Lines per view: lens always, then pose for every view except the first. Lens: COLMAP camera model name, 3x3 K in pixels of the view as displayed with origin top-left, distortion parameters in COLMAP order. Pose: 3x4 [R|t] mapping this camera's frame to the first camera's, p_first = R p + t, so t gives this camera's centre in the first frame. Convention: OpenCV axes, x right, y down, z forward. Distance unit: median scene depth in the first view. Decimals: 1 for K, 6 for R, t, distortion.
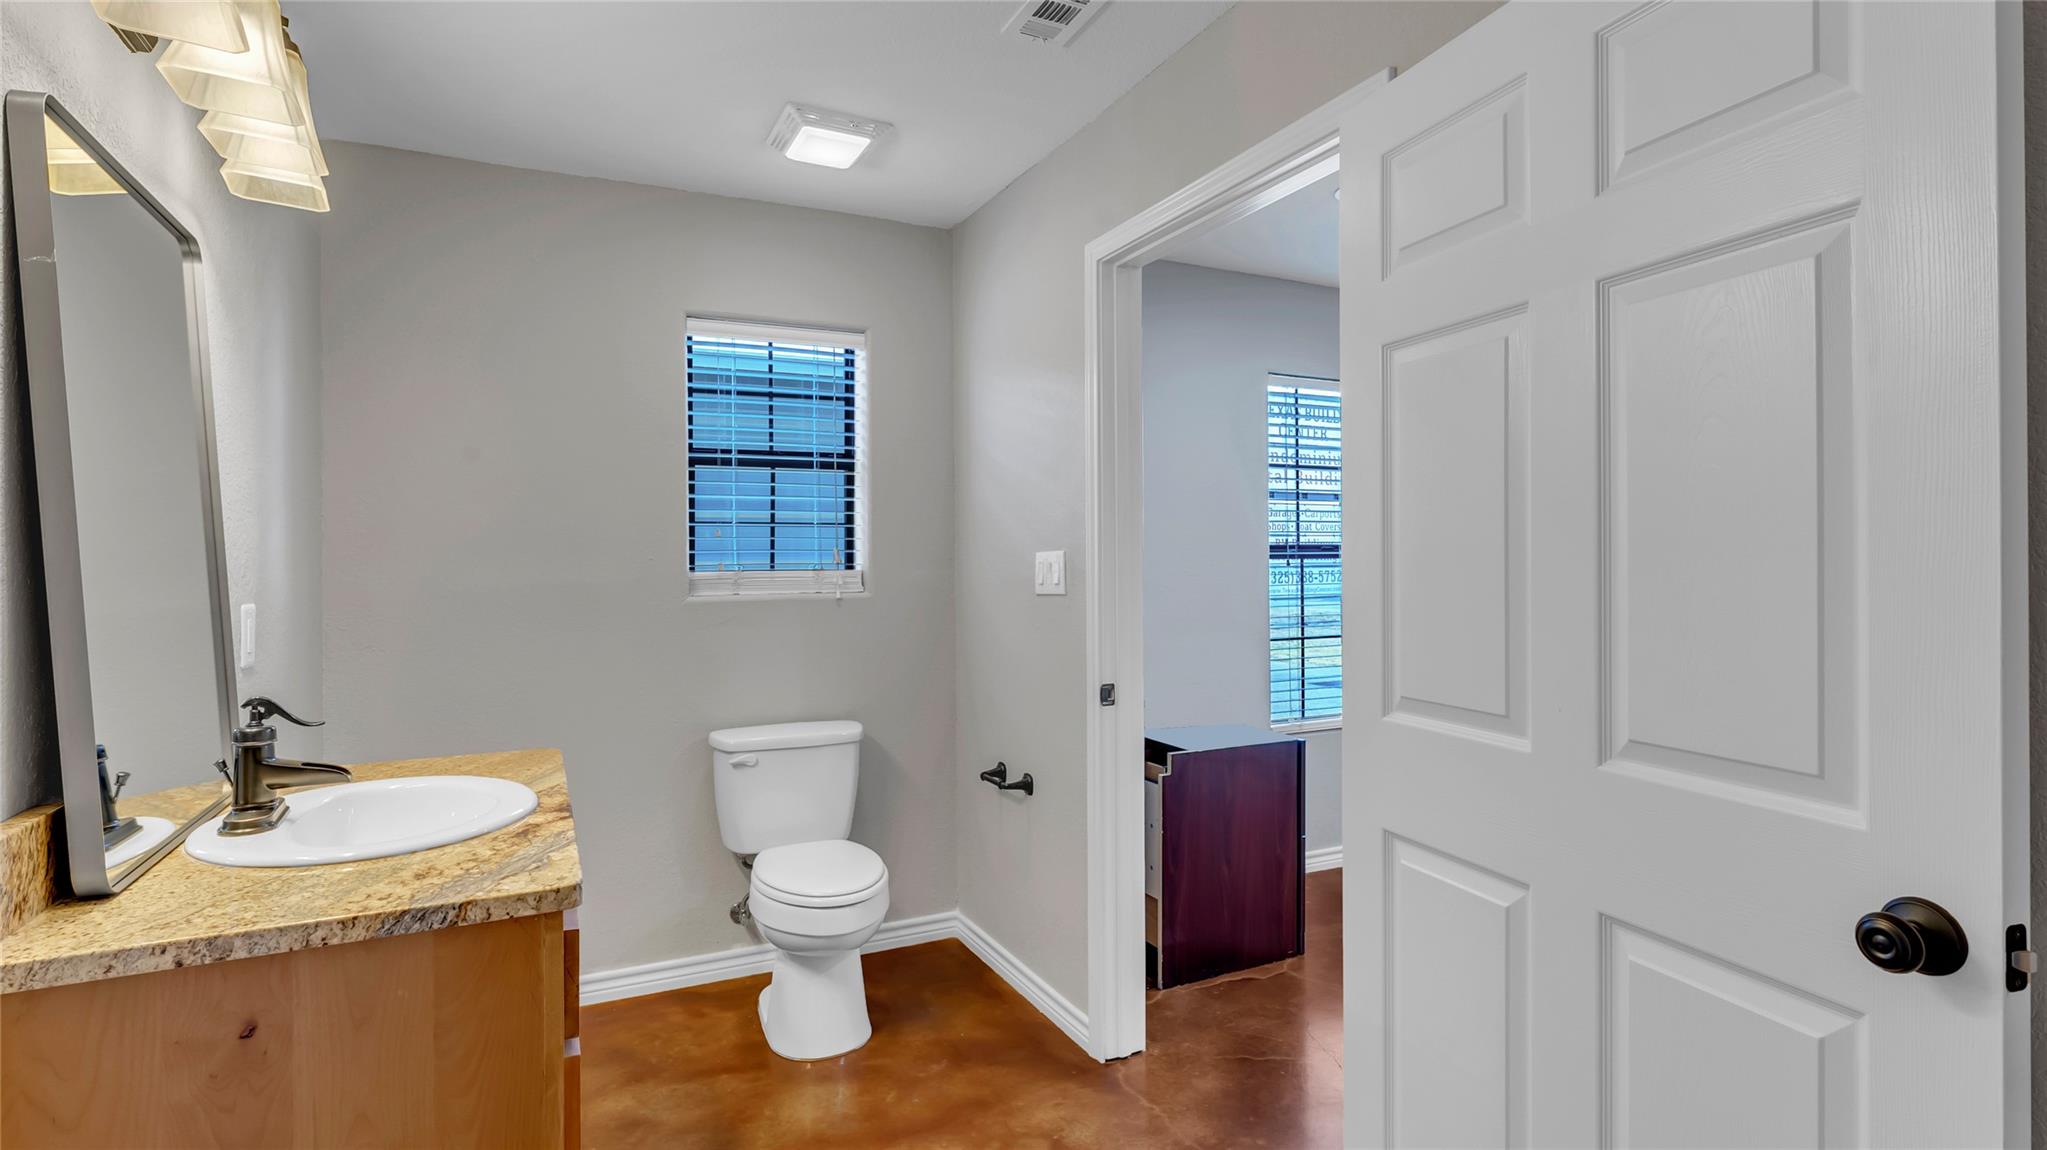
lens RADIAL K [[964.0, 0, 1047.5], [0, 964.0, 586.2], [0, 0, 1]] dist [-0.003360, -0.002333]
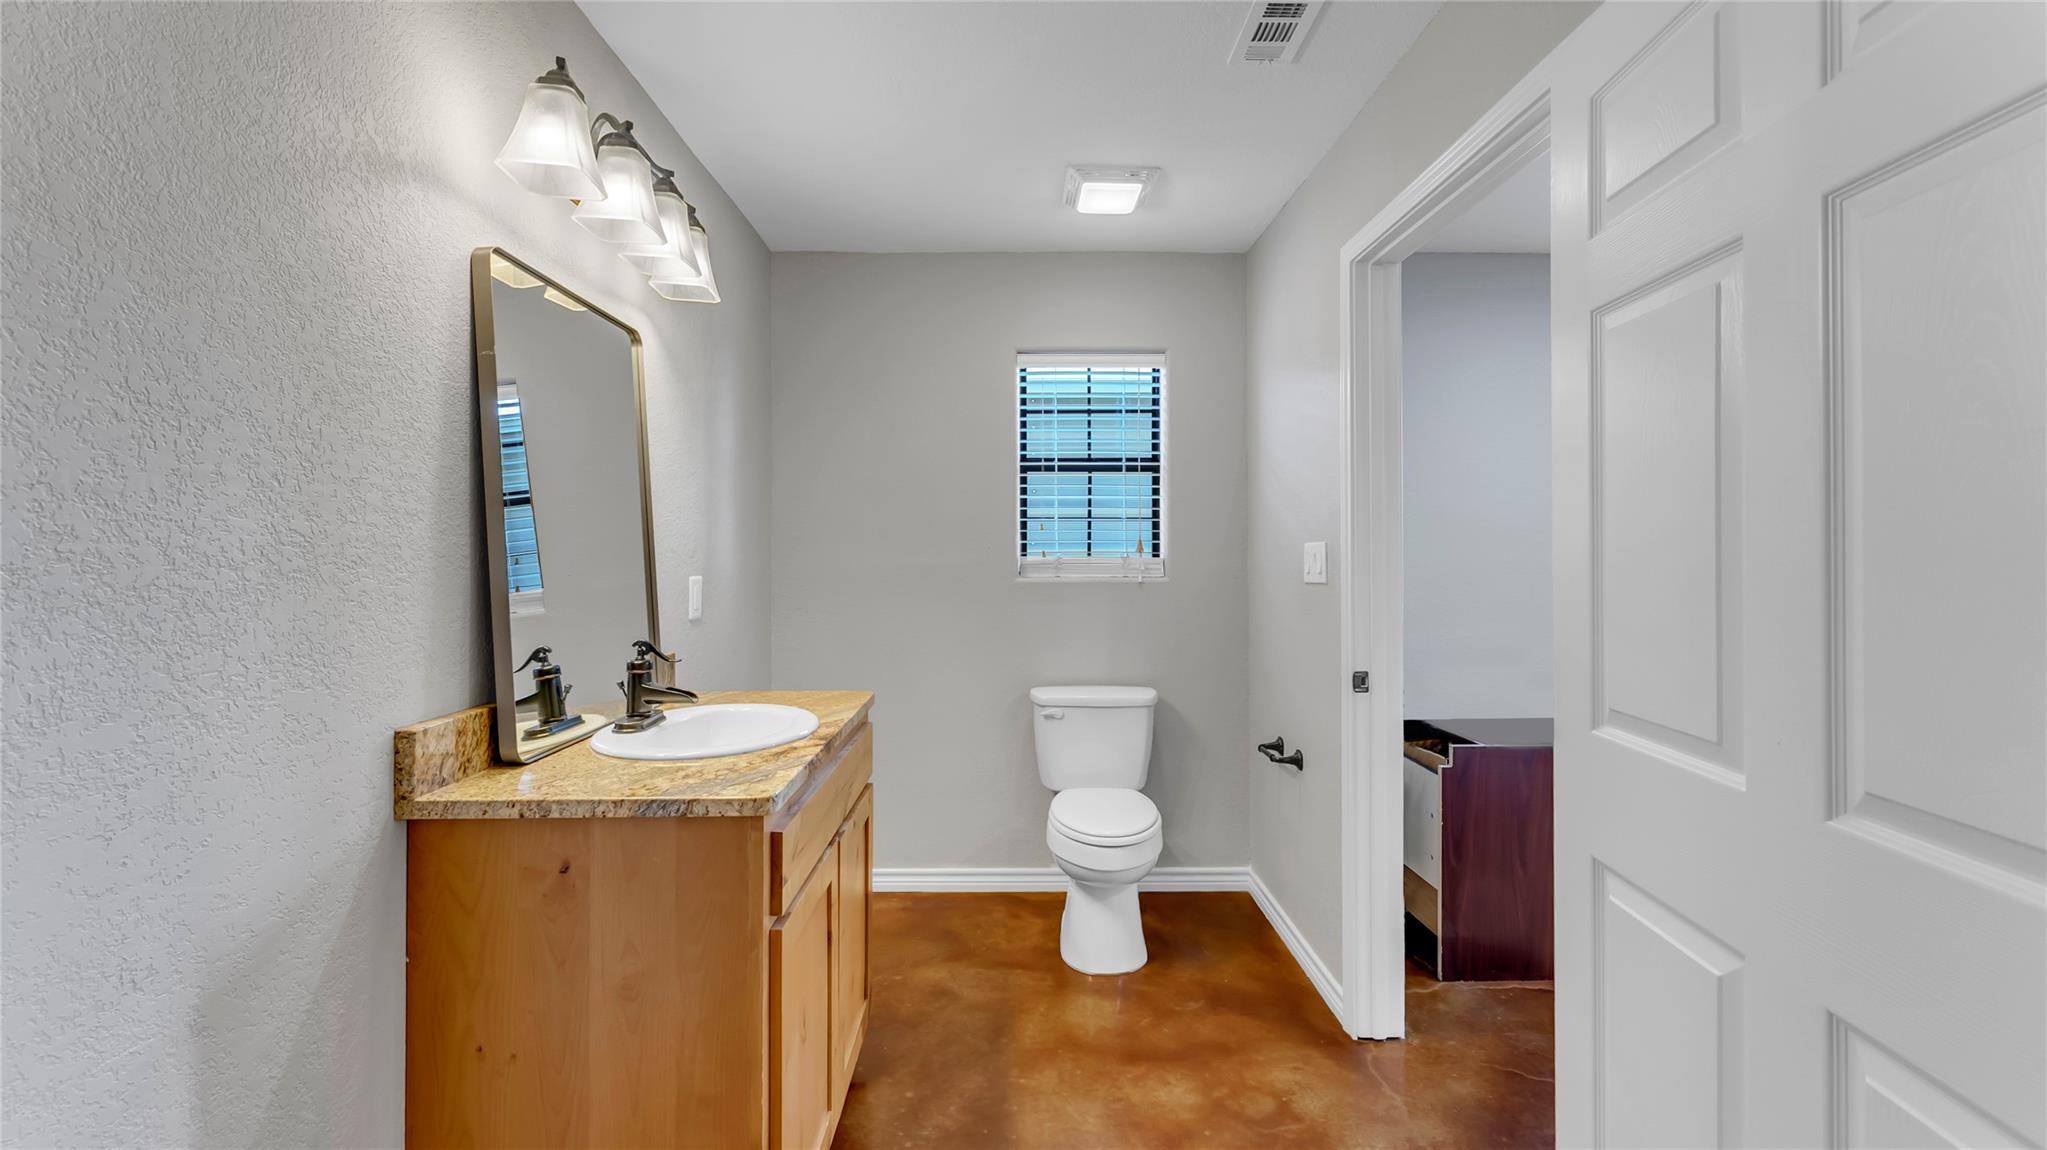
lens RADIAL K [[823.4, 0, 1035.1], [0, 823.4, 564.4], [0, 0, 1]] dist [-0.001100, -0.000490]
pose [[0.906350, 0.014563, -0.422276, 0.119950], [-0.018326, 0.999820, -0.004854, -0.001981], [0.422130, 0.012139, 0.906454, 0.057297]]
